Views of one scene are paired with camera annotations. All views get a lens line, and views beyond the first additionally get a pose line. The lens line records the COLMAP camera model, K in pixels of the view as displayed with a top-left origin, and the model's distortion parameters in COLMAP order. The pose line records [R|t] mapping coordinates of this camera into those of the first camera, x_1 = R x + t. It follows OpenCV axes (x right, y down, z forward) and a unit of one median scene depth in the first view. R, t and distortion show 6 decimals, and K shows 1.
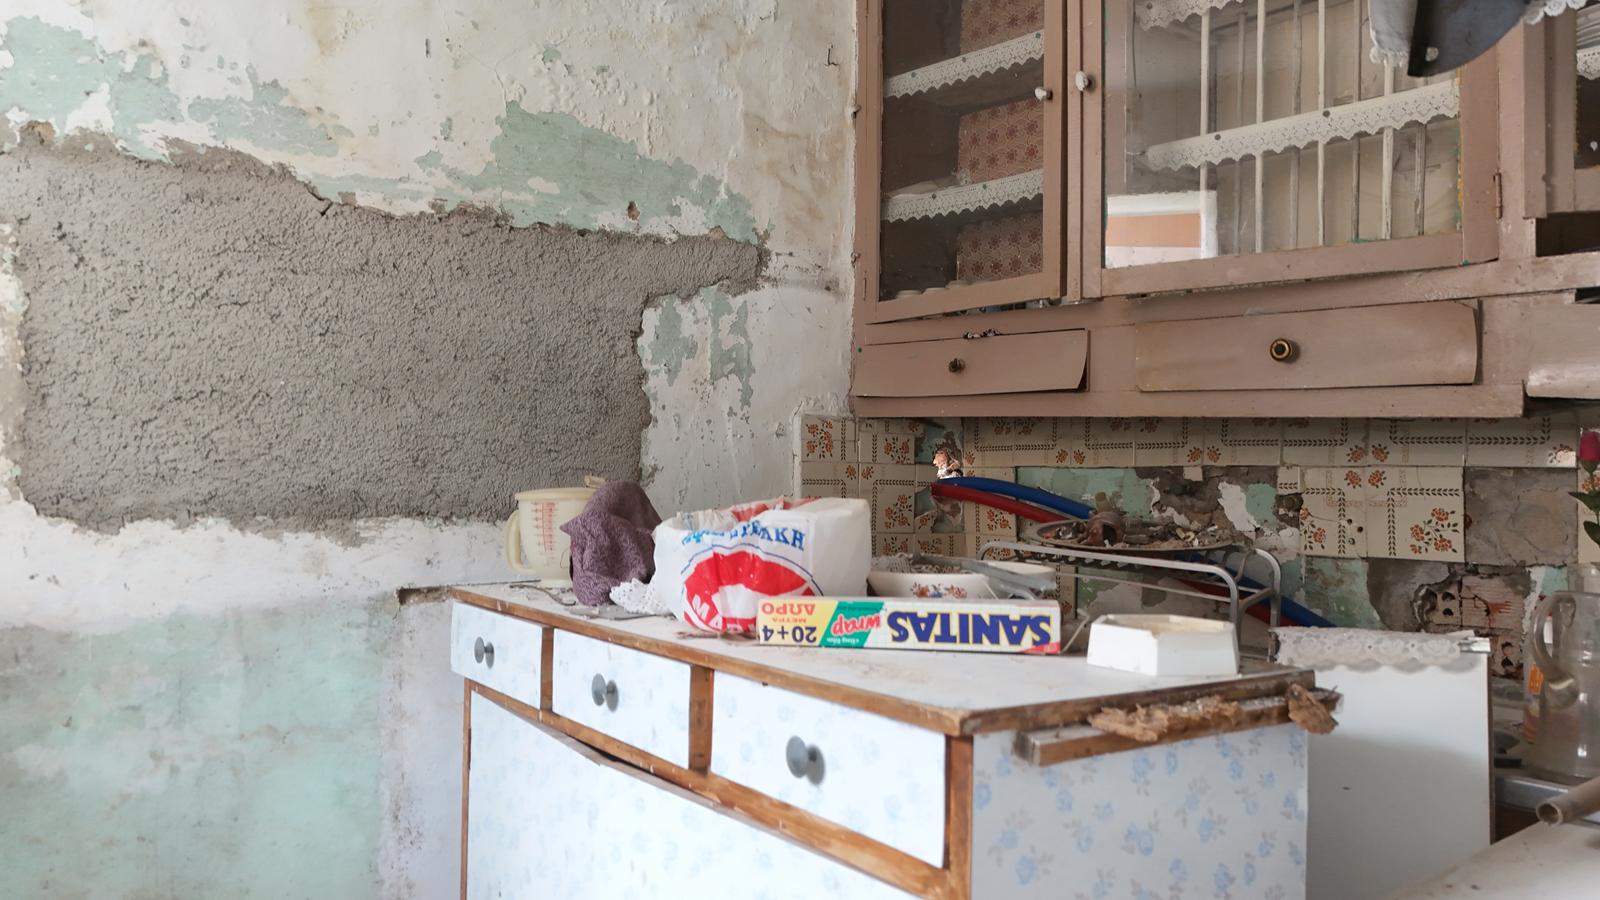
lens RADIAL K [[1162.3, 0, 800.0], [0, 1162.3, 450.0], [0, 0, 1]] dist [0.099142, -0.197246]
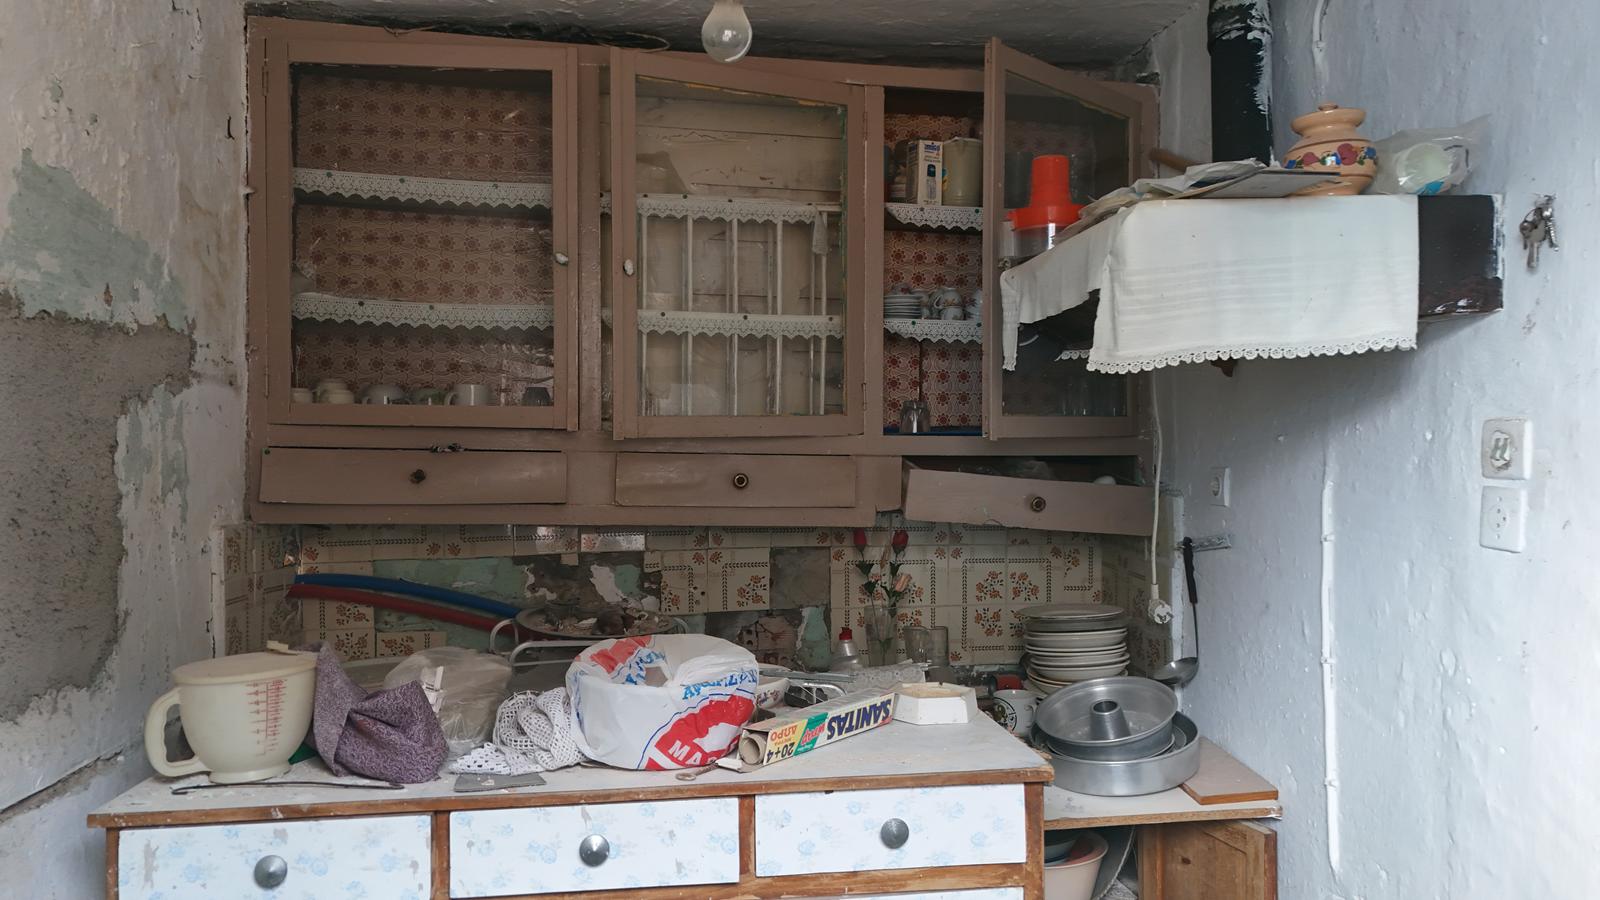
lens RADIAL K [[1162.3, 0, 800.0], [0, 1162.3, 450.0], [0, 0, 1]] dist [0.099142, -0.197246]
pose [[0.476927, -0.007511, 0.878911, -0.648703], [0.001765, 0.999970, 0.007587, -0.107249], [-0.878941, -0.002067, 0.476925, 0.204852]]
